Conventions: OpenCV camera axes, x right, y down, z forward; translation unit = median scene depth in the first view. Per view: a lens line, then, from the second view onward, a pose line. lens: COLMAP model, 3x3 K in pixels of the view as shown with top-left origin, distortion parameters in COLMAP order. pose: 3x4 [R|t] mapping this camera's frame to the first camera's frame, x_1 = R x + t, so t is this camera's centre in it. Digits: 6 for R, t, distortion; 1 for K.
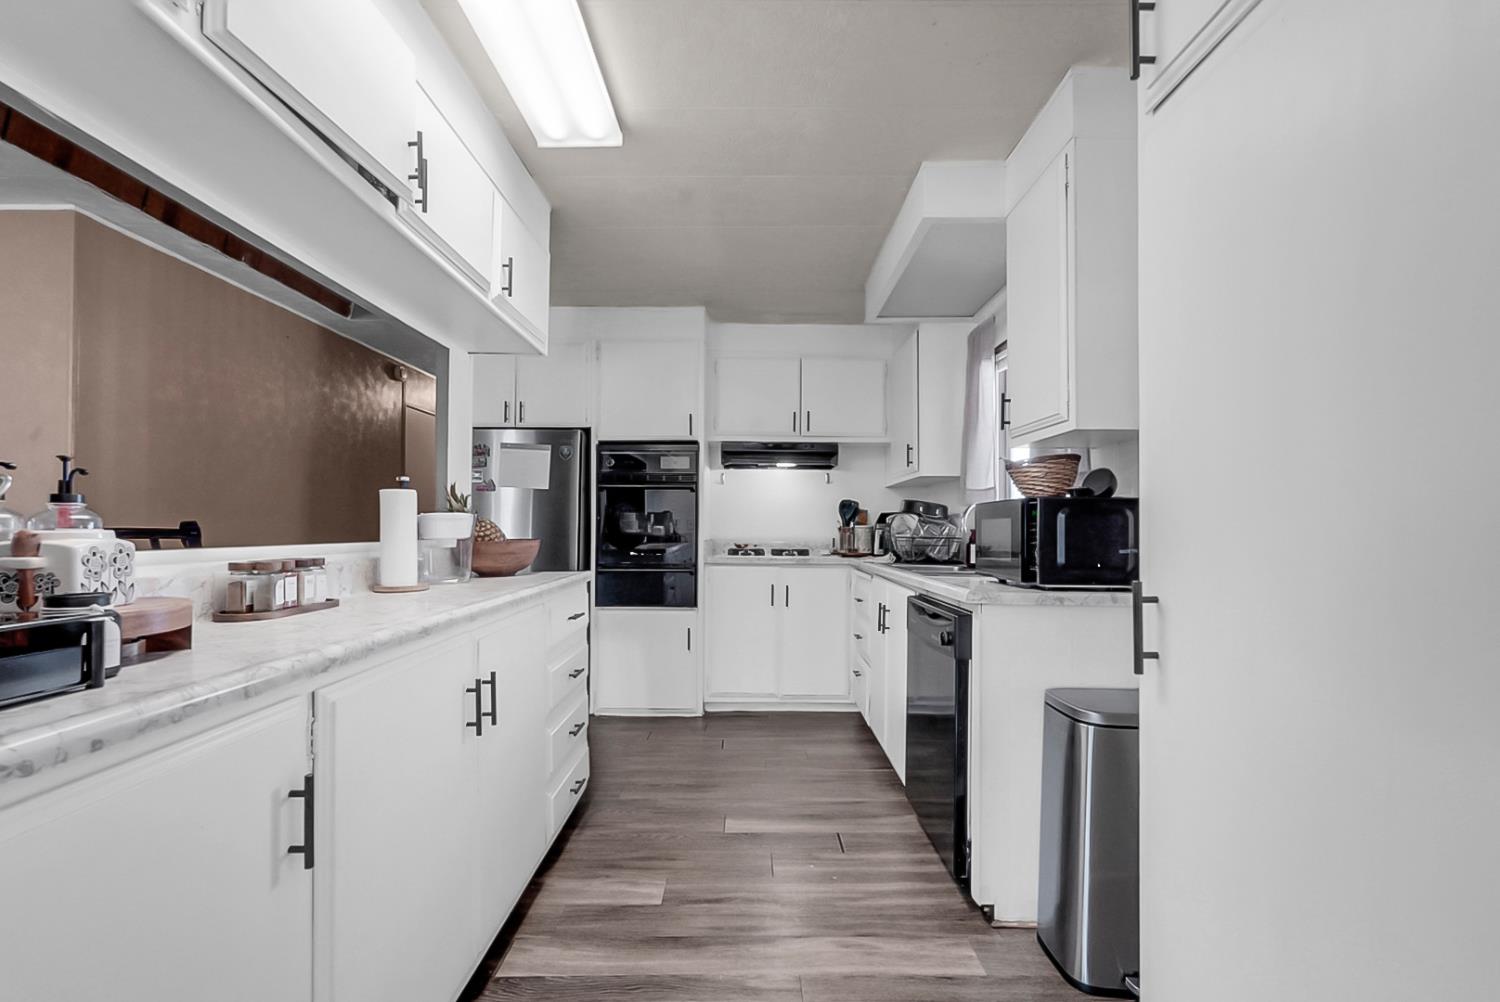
lens RADIAL K [[660.8, 0, 751.2], [0, 660.8, 512.7], [0, 0, 1]] dist [-0.000597, -0.000039]
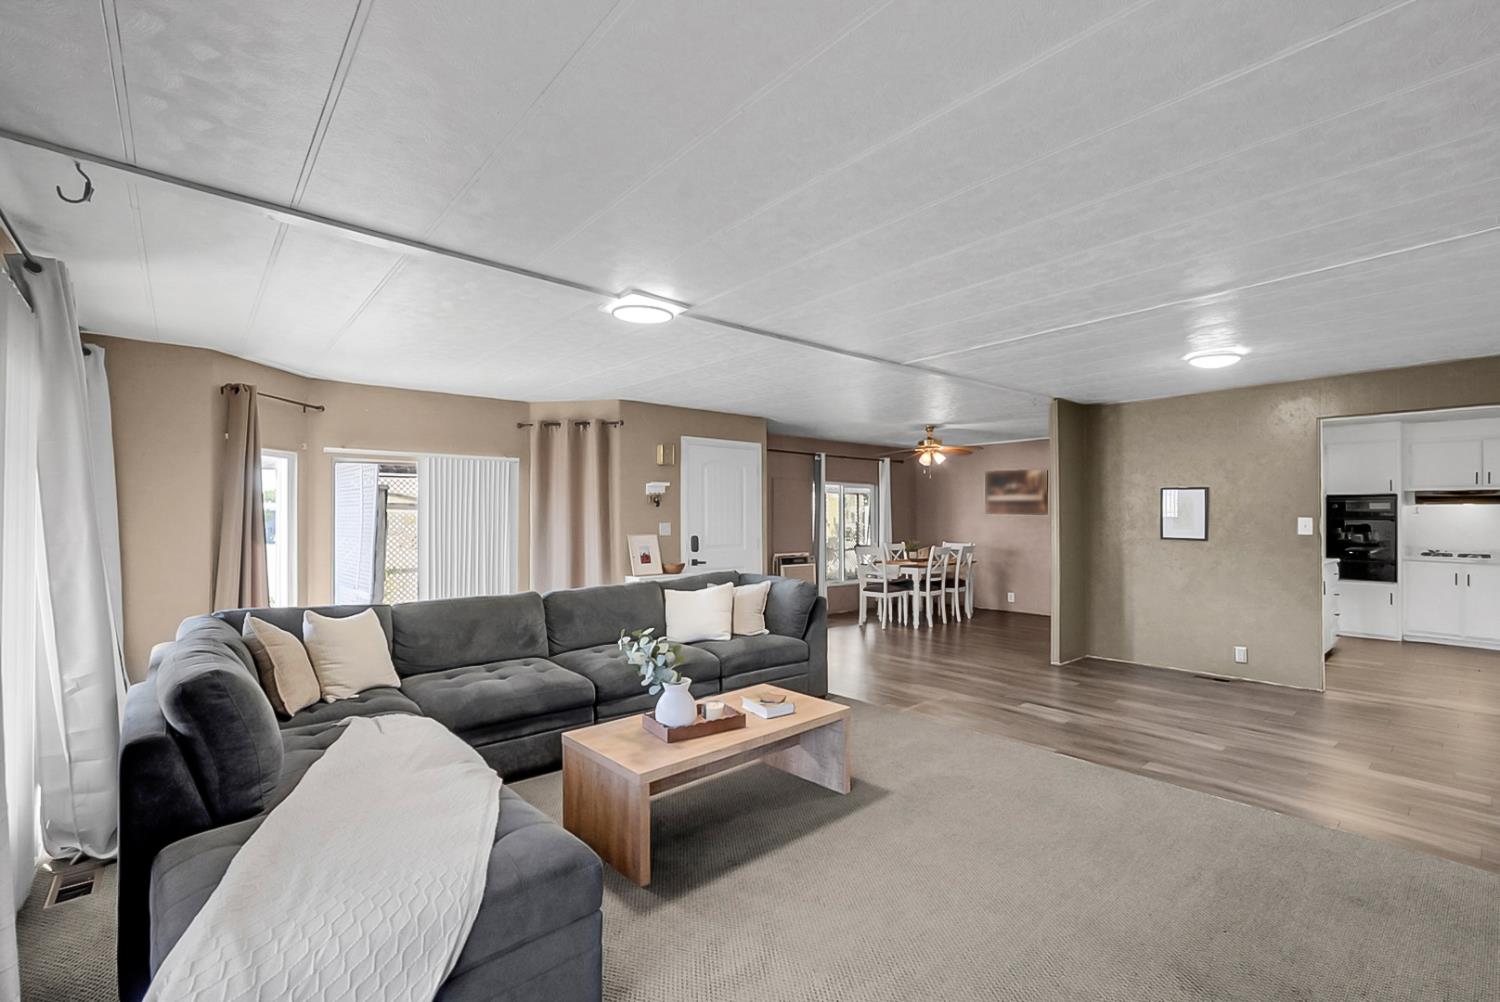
lens RADIAL K [[660.8, 0, 747.2], [0, 660.8, 511.1], [0, 0, 1]] dist [-0.000597, -0.000039]
pose [[0.655615, -0.009320, -0.755038, 0.118787], [0.011854, 0.999928, -0.002050, -0.073881], [0.755002, -0.007606, 0.655678, -1.525341]]
